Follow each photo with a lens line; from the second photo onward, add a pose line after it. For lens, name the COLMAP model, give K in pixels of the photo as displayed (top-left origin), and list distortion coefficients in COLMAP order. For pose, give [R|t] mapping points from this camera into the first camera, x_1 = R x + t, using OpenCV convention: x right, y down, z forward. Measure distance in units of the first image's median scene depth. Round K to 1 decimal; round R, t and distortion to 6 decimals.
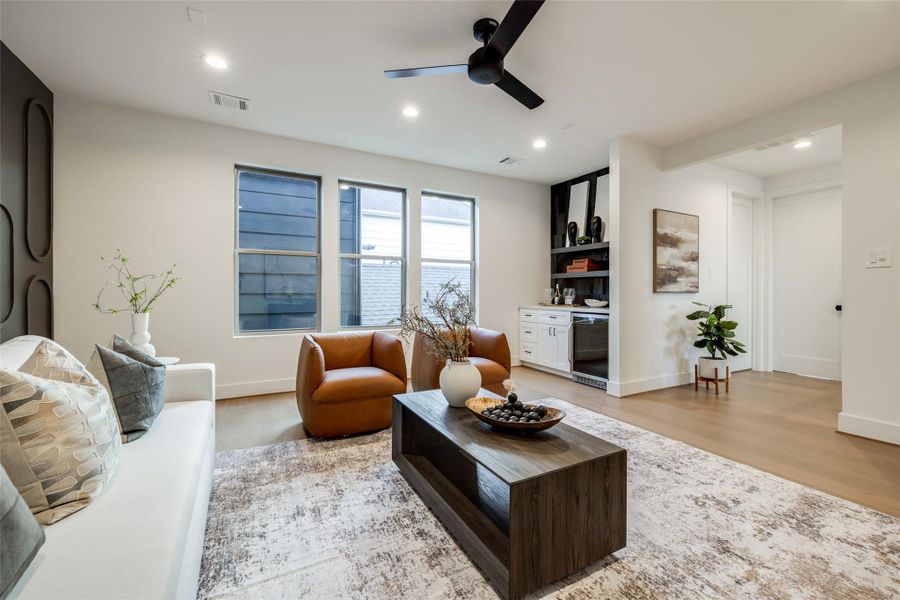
lens RADIAL K [[388.7, 0, 451.8], [0, 388.7, 295.7], [0, 0, 1]] dist [0.003731, 0.000615]
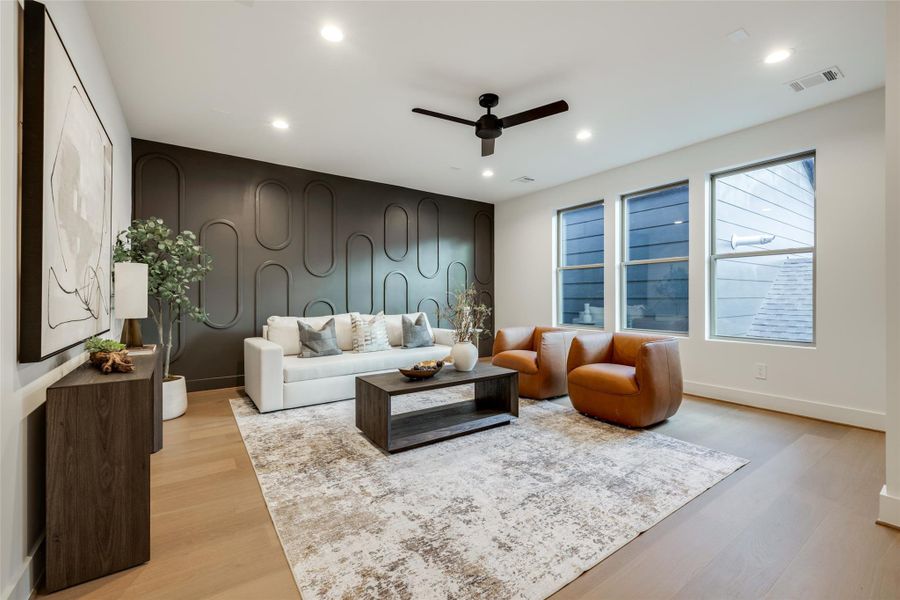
lens RADIAL K [[388.7, 0, 448.9], [0, 388.7, 296.6], [0, 0, 1]] dist [0.003731, 0.000615]
pose [[0.081698, -0.004099, -0.996649, 1.187383], [-0.010336, 0.999934, -0.004960, 0.003716], [0.996604, 0.010707, 0.081650, 0.635337]]
